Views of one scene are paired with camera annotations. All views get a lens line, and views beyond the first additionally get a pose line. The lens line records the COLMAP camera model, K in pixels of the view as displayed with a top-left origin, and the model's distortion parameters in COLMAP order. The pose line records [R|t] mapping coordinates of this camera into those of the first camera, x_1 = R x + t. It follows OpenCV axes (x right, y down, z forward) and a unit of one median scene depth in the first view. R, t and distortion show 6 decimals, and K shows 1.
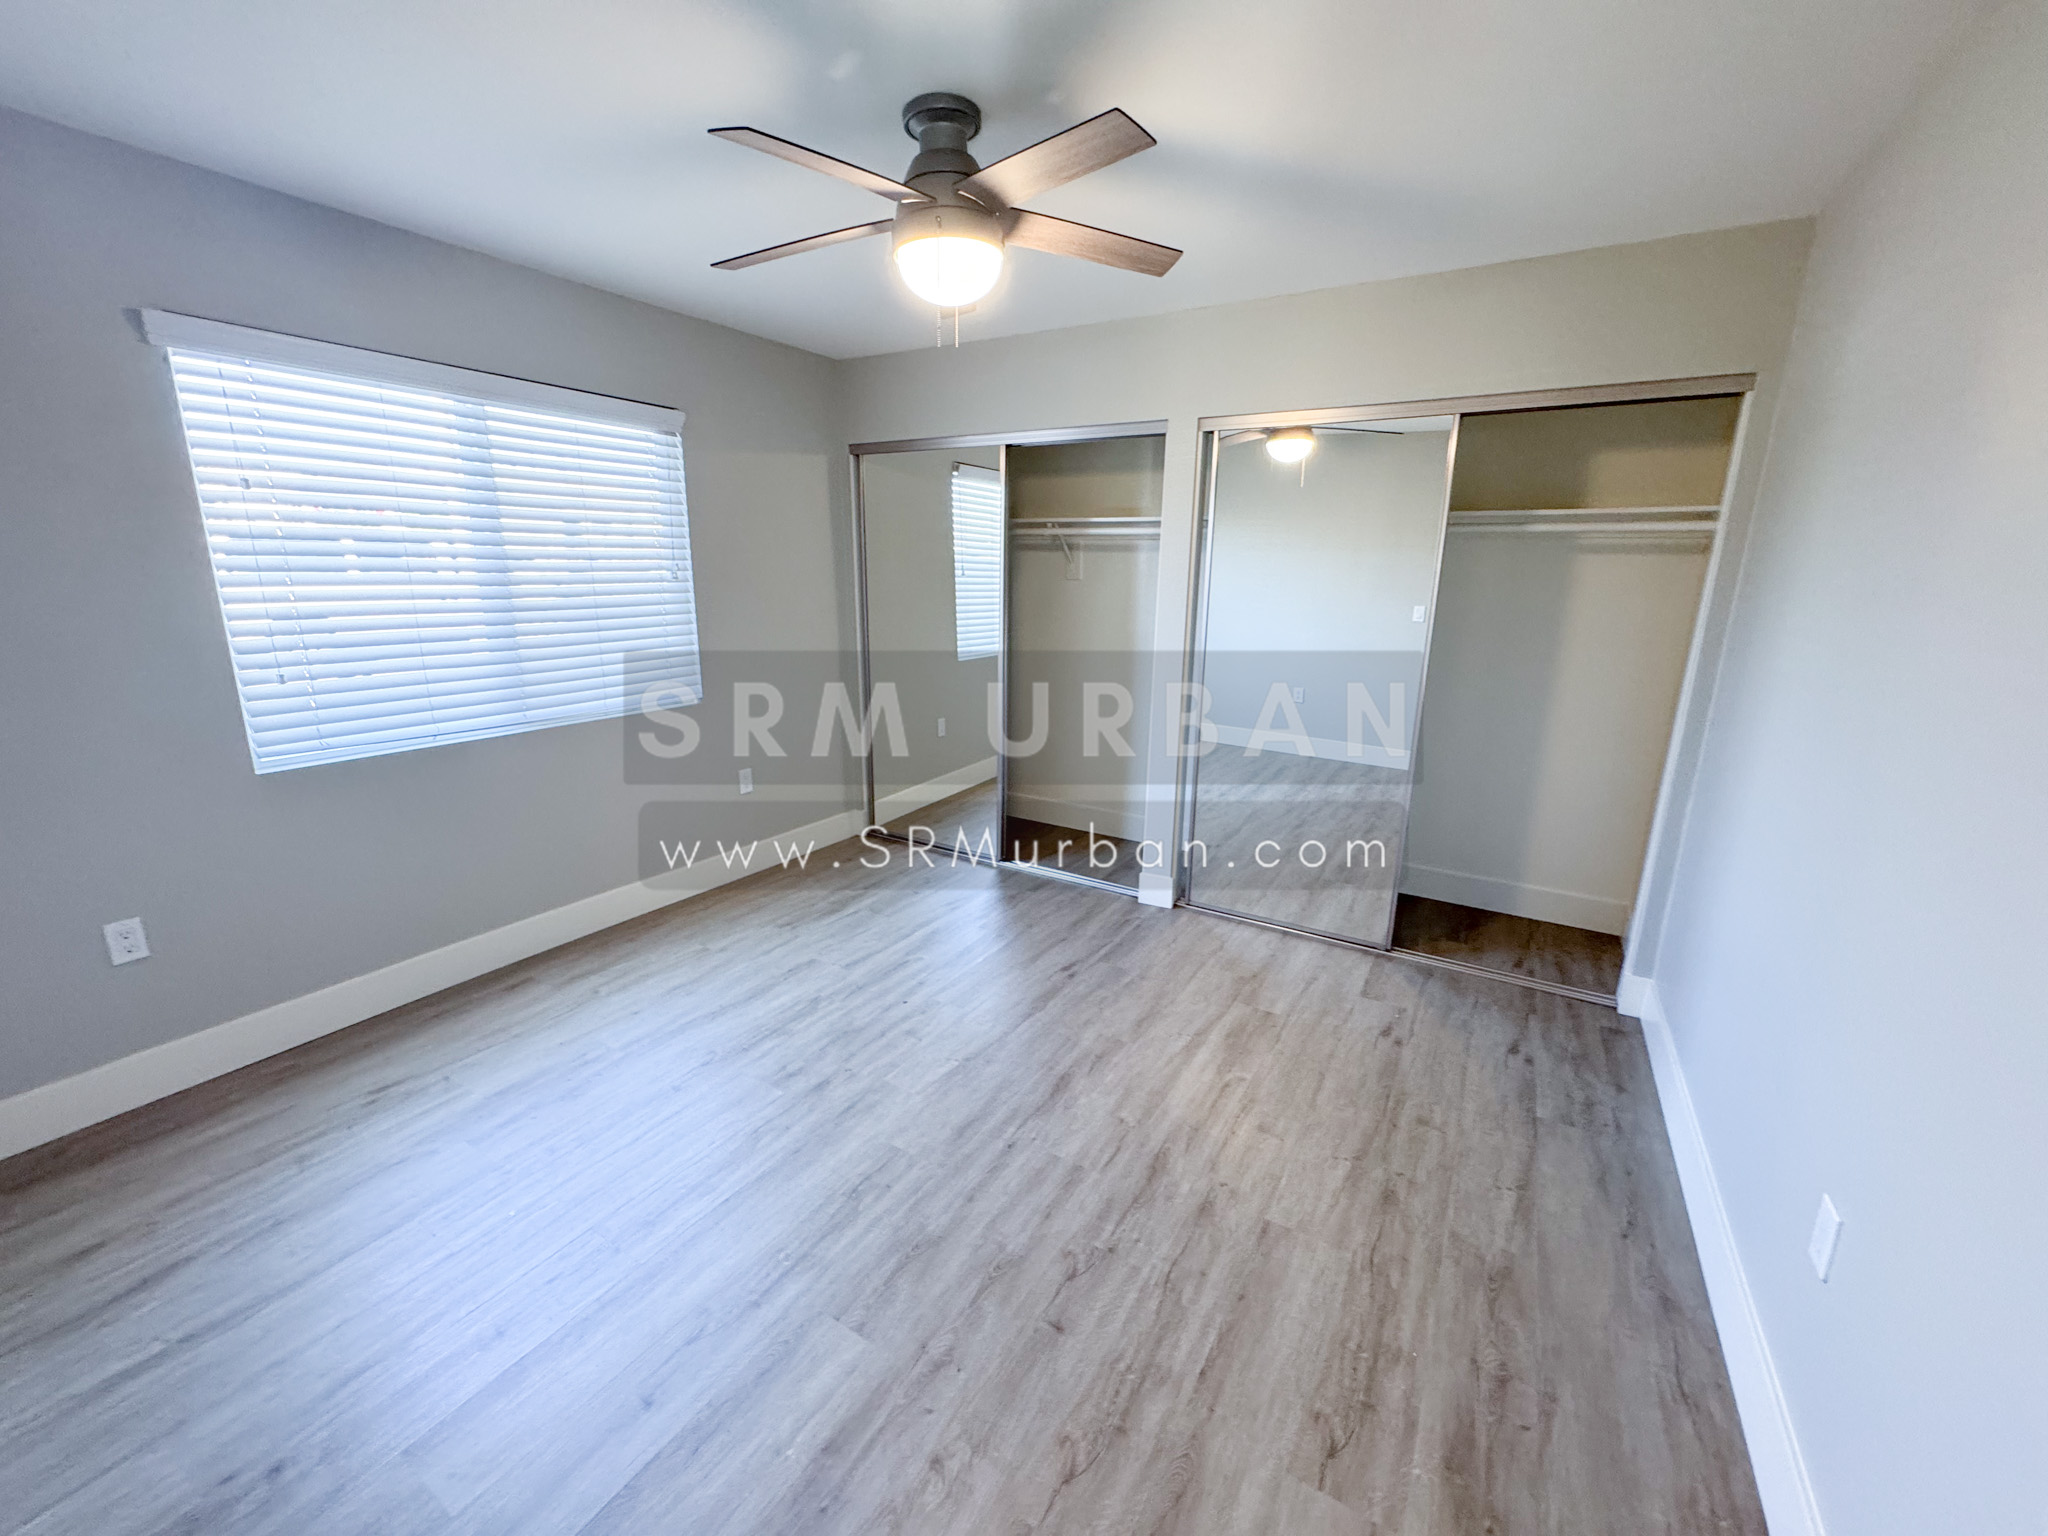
lens RADIAL K [[819.5, 0, 1017.3], [0, 819.5, 770.8], [0, 0, 1]] dist [-0.002670, 0.000057]
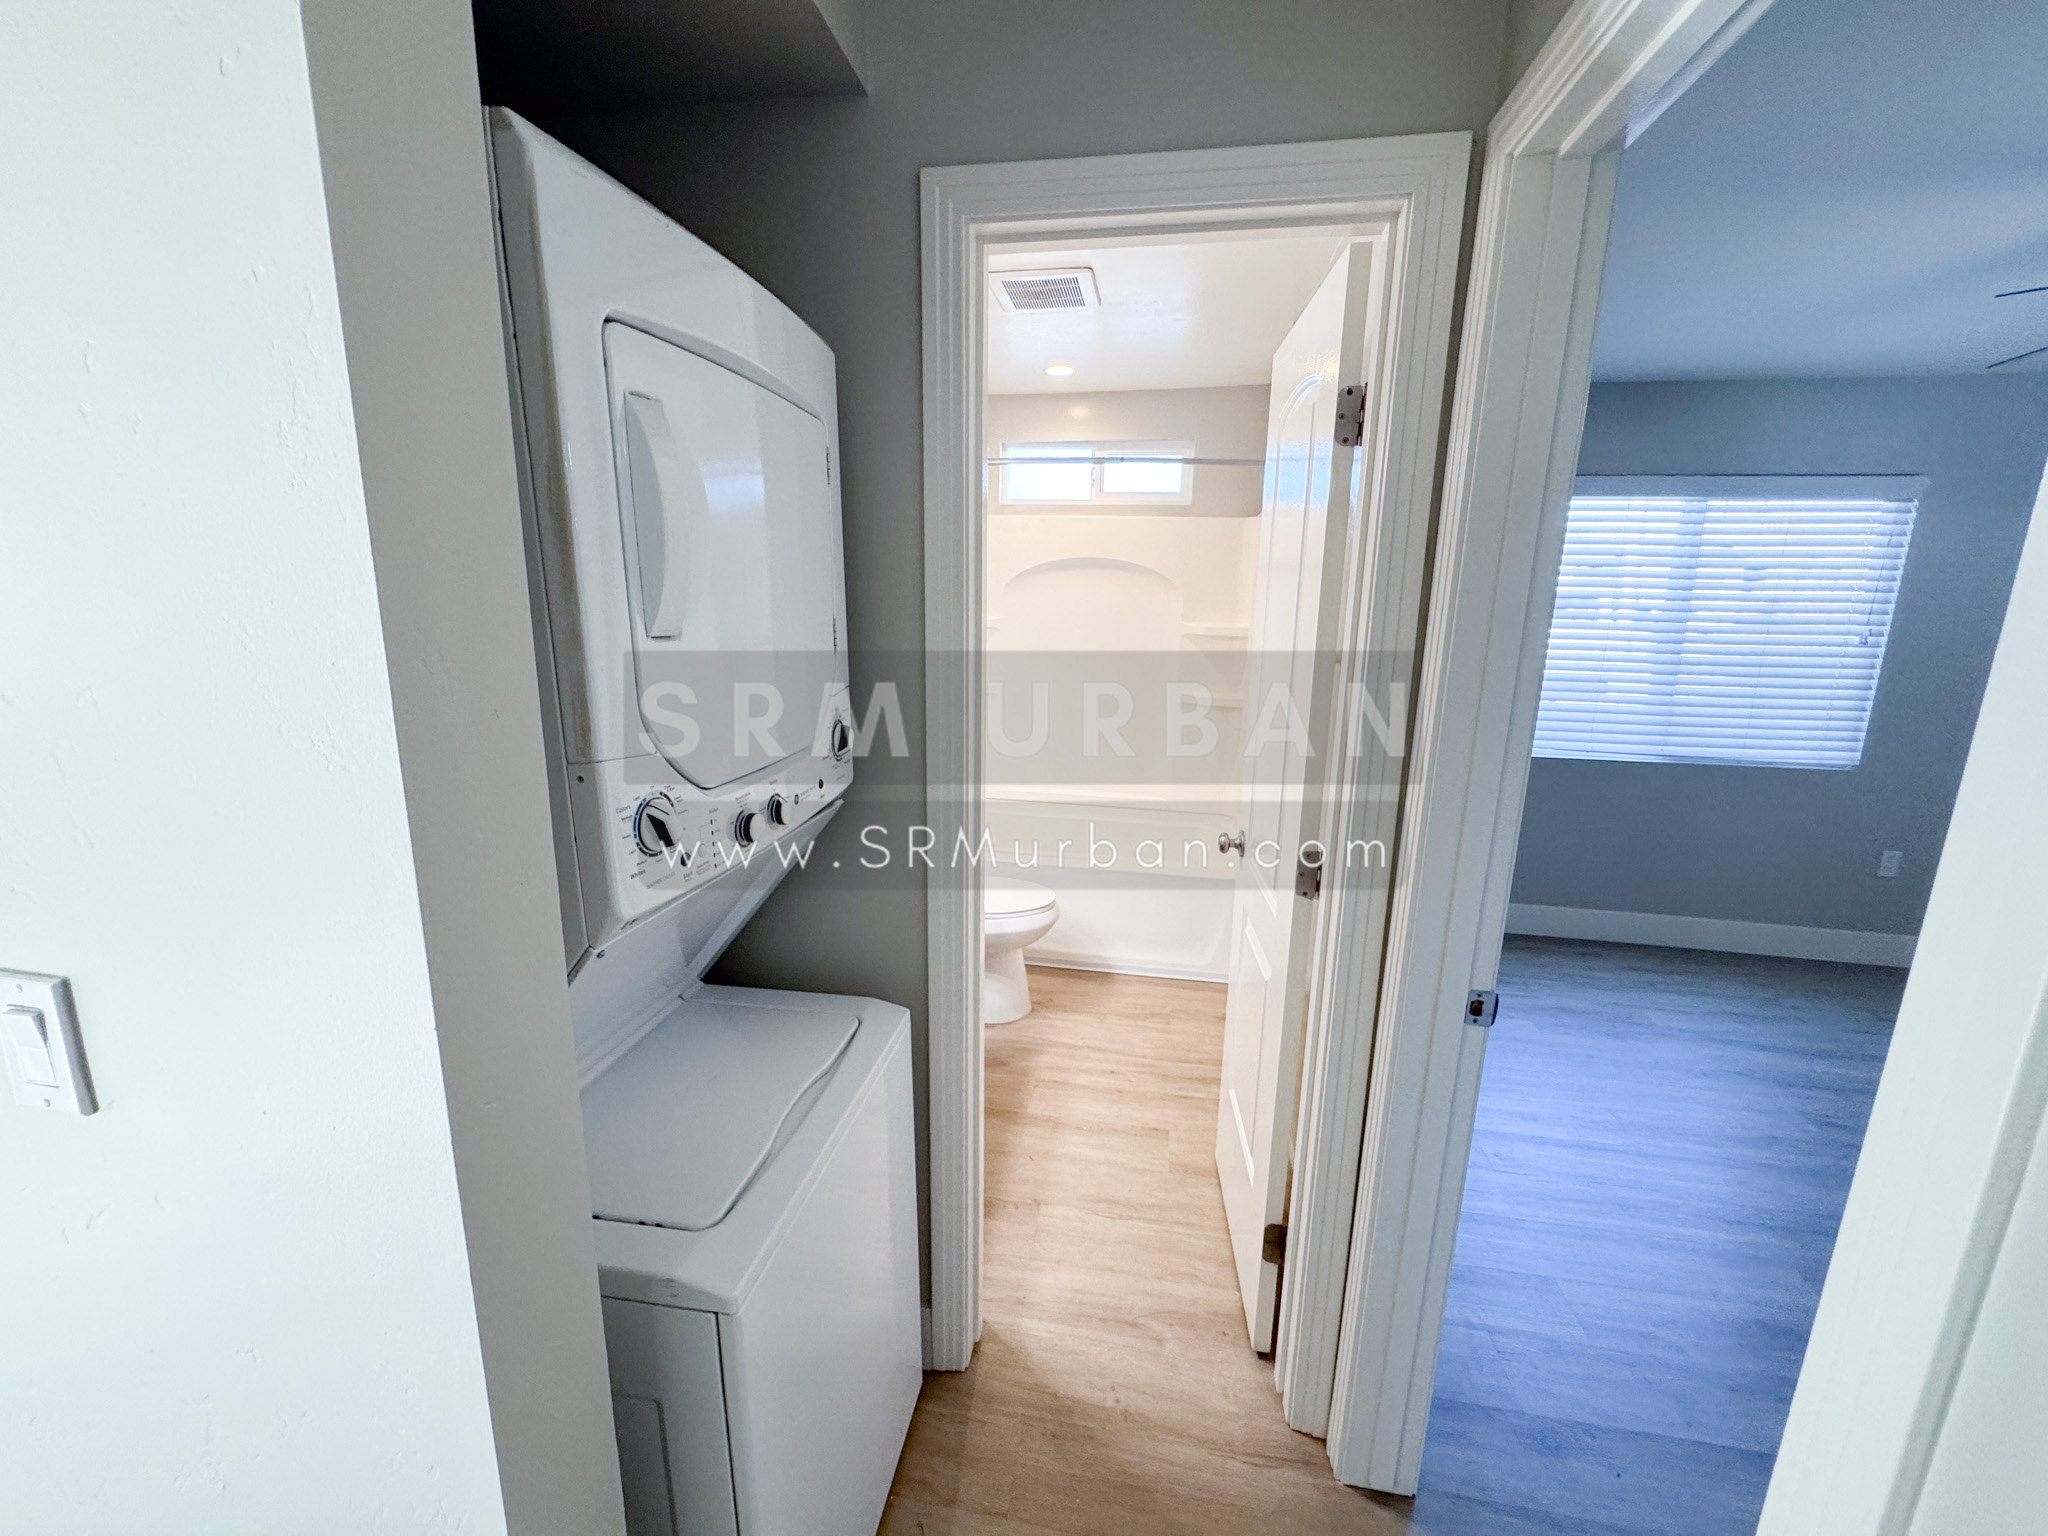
lens RADIAL K [[819.5, 0, 1020.5], [0, 819.5, 766.1], [0, 0, 1]] dist [-0.002670, 0.000057]
pose [[0.365283, 0.188942, -0.911520, 0.222713], [-0.233858, 0.966409, 0.106603, 0.067424], [0.901043, 0.174226, 0.397198, -0.458856]]
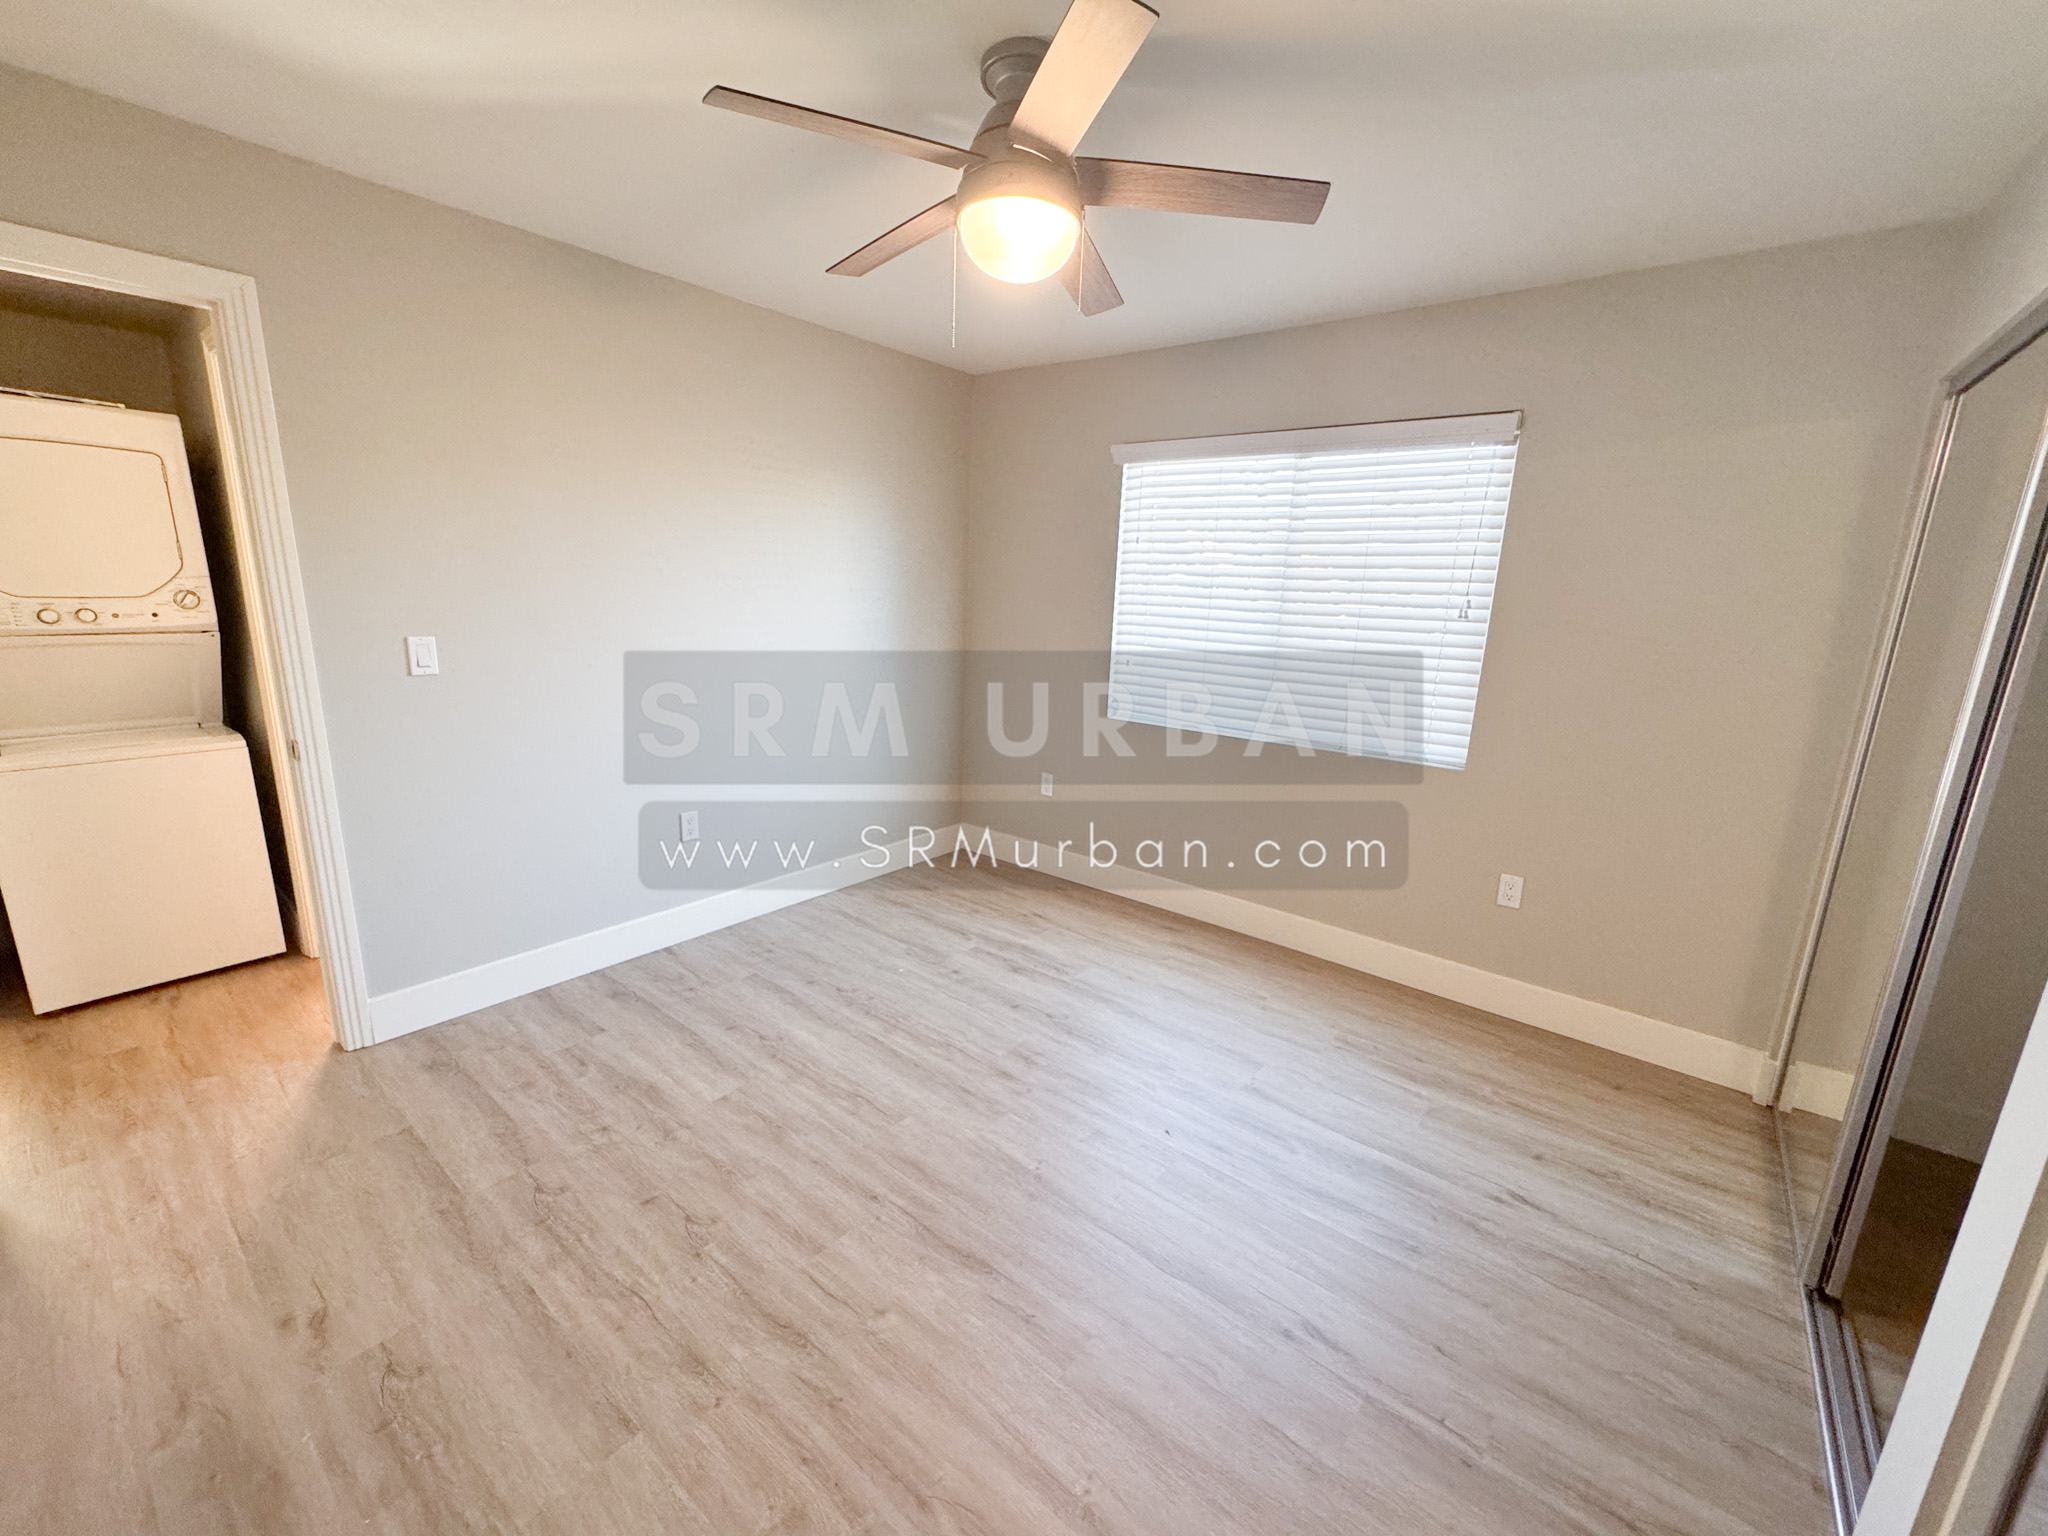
lens RADIAL K [[819.5, 0, 1025.6], [0, 819.5, 765.3], [0, 0, 1]] dist [-0.002670, 0.000057]
pose [[-0.126416, 0.196053, -0.972411, 0.750126], [-0.278298, 0.933898, 0.224467, -0.244494], [0.952139, 0.298996, -0.063498, 1.044785]]
